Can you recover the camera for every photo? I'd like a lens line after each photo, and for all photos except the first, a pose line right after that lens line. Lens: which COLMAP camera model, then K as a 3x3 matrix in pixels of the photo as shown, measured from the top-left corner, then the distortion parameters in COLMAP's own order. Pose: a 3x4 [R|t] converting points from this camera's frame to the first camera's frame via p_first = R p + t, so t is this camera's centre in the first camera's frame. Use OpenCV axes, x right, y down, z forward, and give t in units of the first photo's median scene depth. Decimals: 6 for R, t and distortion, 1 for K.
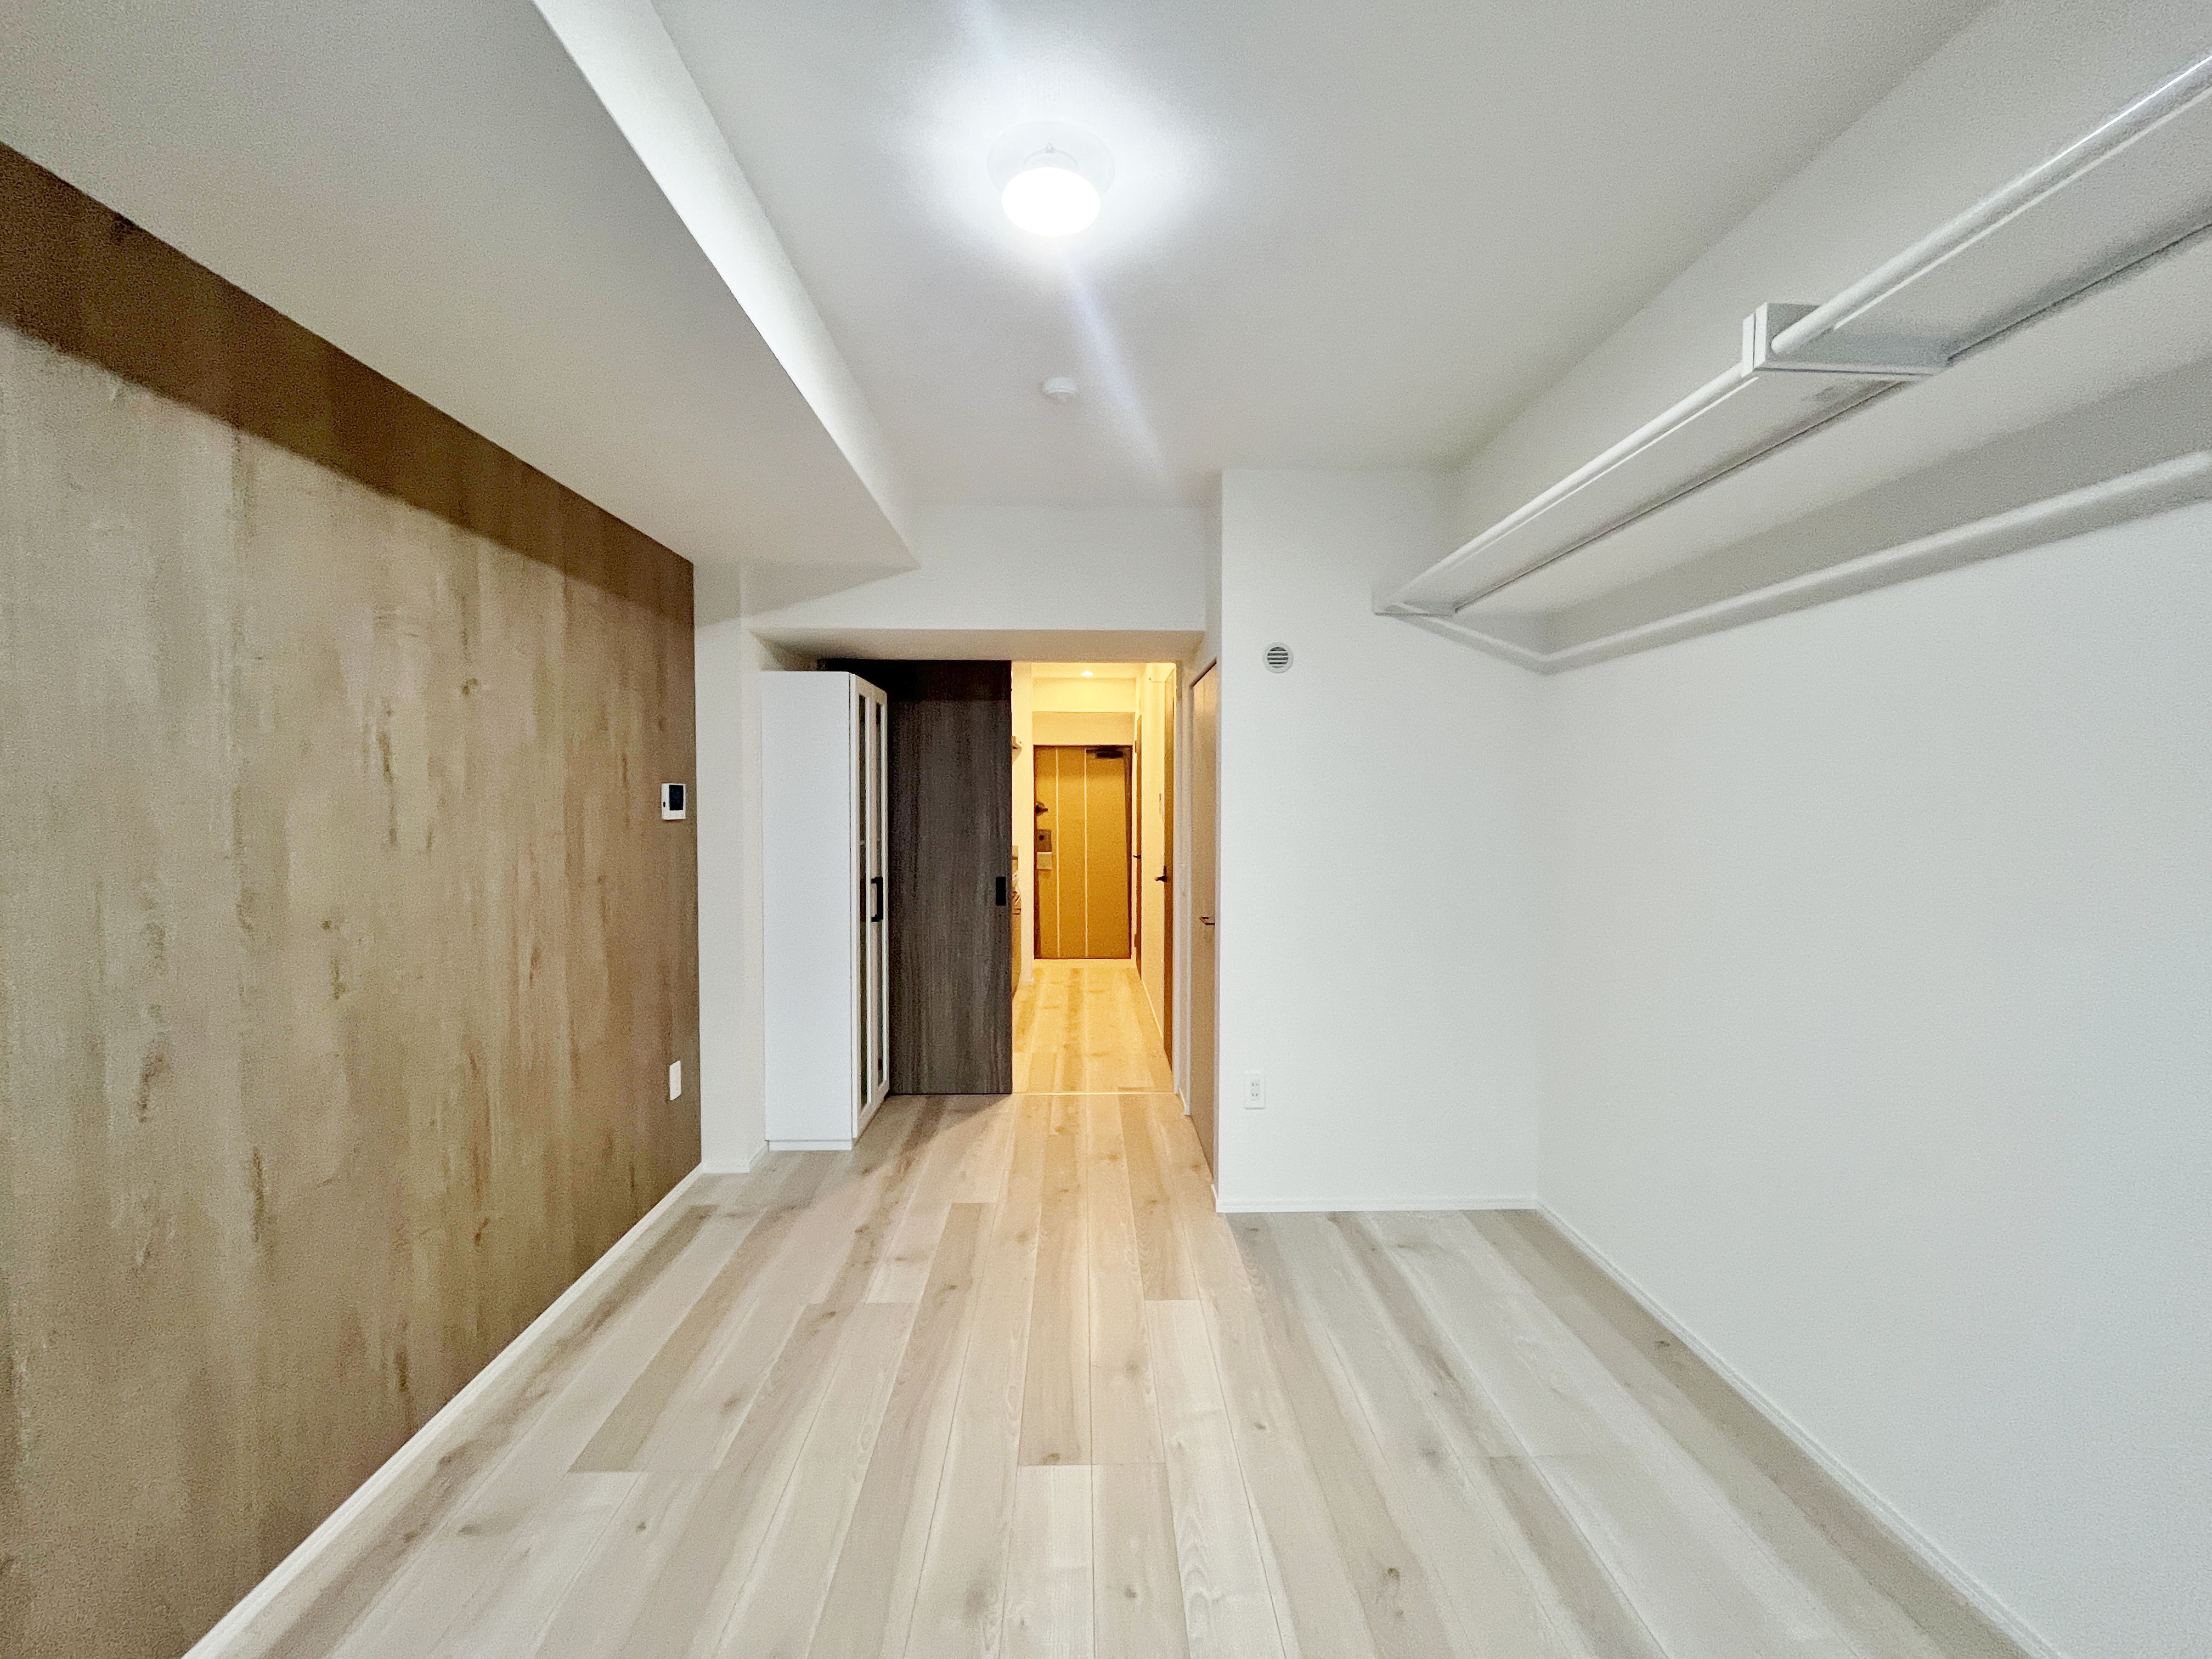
lens RADIAL K [[900.4, 0, 1106.0], [0, 900.4, 829.5], [0, 0, 1]] dist [-0.001570, -0.000313]
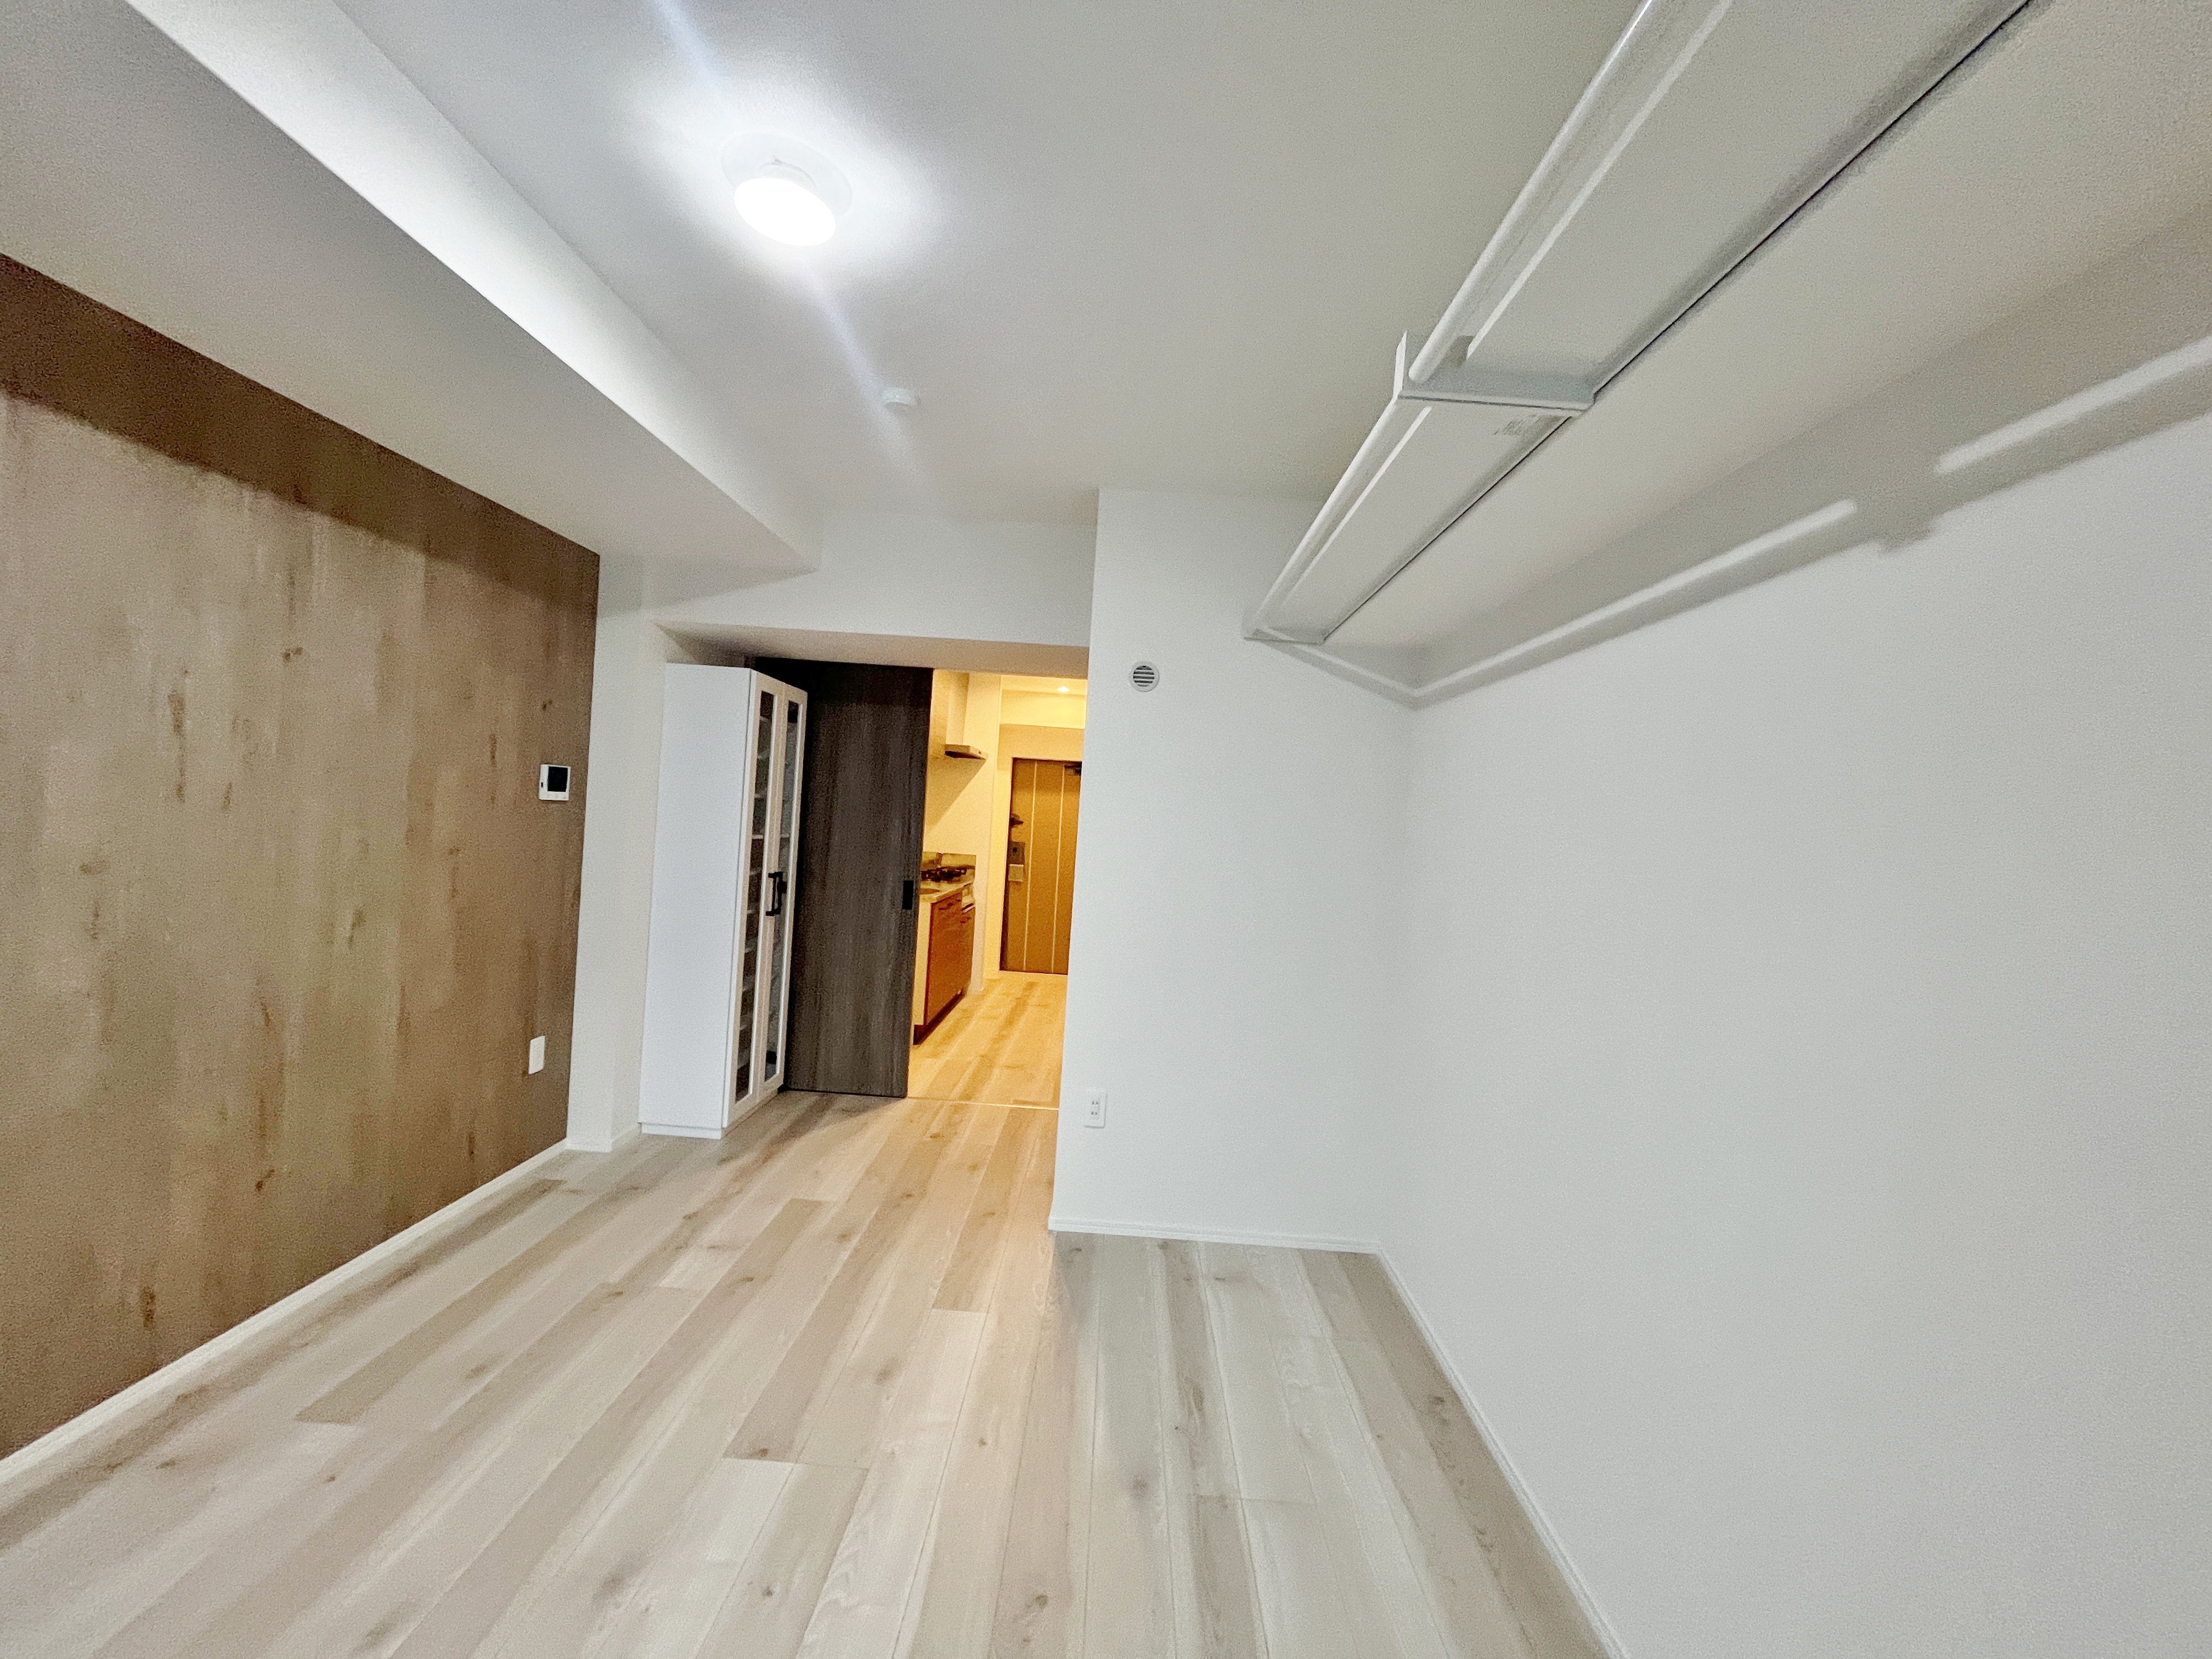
lens RADIAL K [[900.4, 0, 1106.0], [0, 900.4, 829.5], [0, 0, 1]] dist [-0.001570, -0.000313]
pose [[0.996837, 0.064337, -0.046663, 0.208958], [-0.065372, 0.997640, -0.021001, 0.002618], [0.045201, 0.023985, 0.998690, 0.002256]]
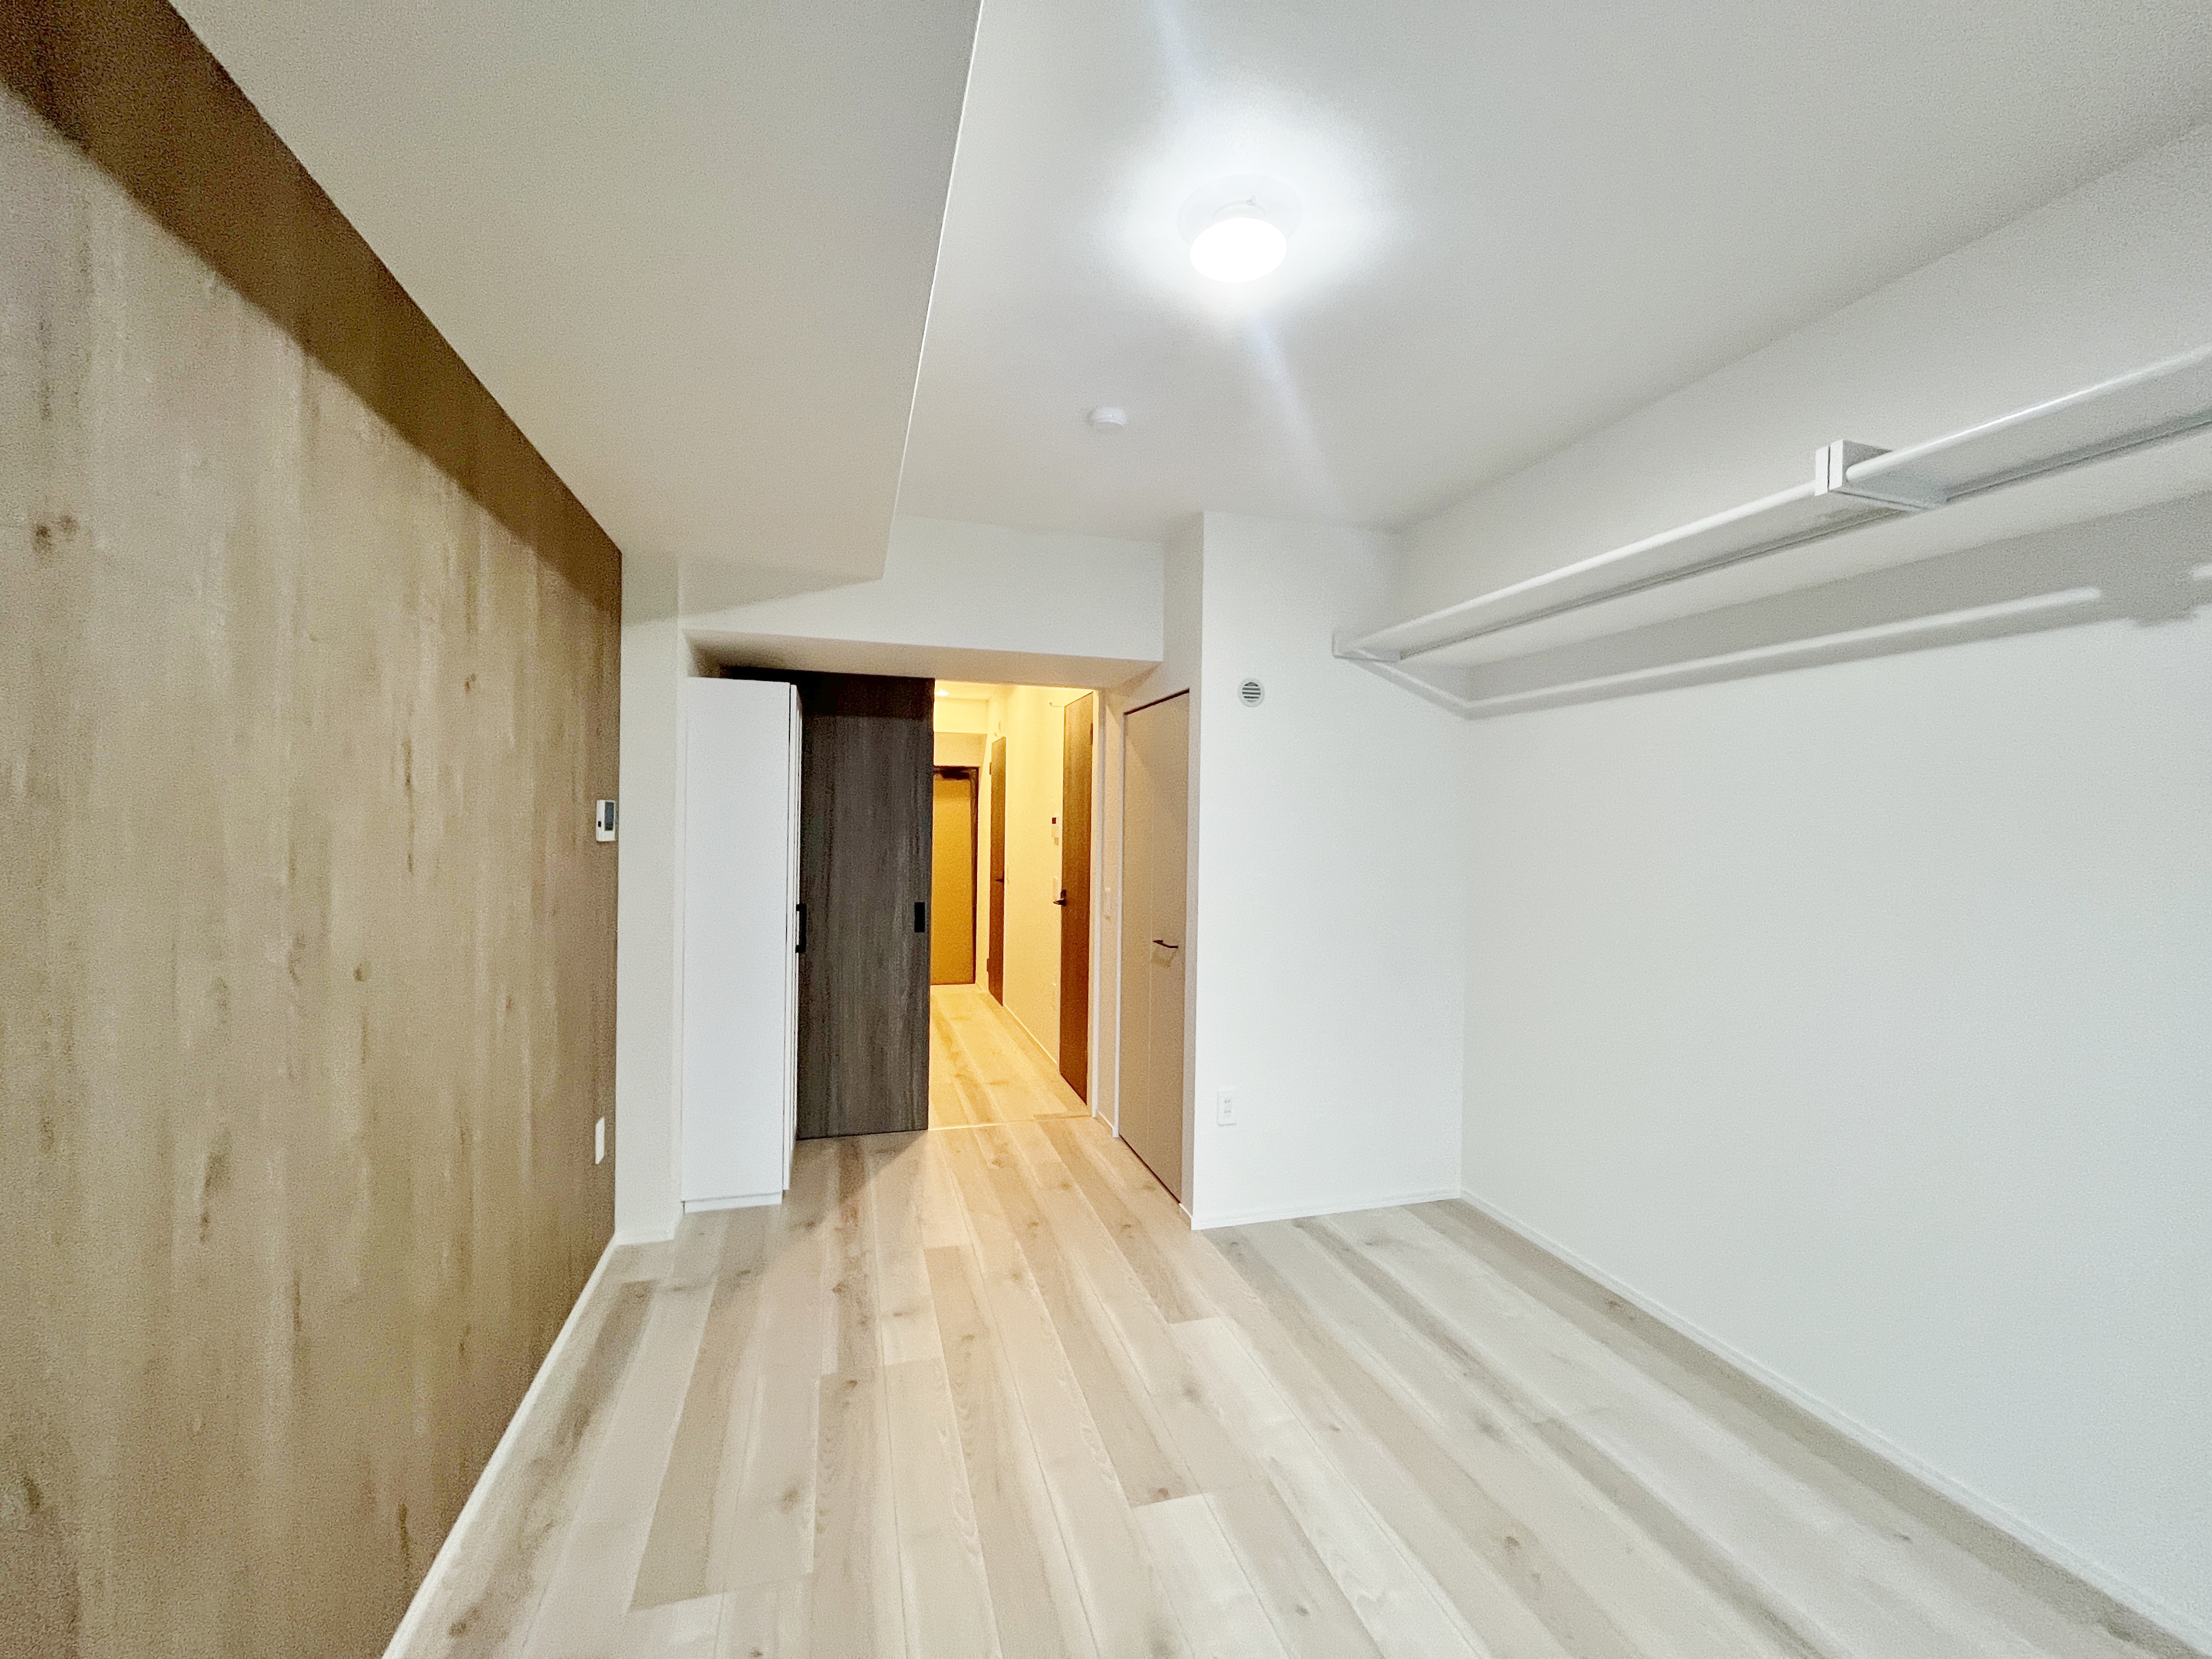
lens RADIAL K [[900.4, 0, 1106.0], [0, 900.4, 829.5], [0, 0, 1]] dist [-0.001570, -0.000313]
pose [[0.966666, 0.011586, 0.255778, -0.244280], [-0.005559, 0.999690, -0.024271, -0.003920], [-0.255979, 0.022040, 0.966431, 0.028967]]
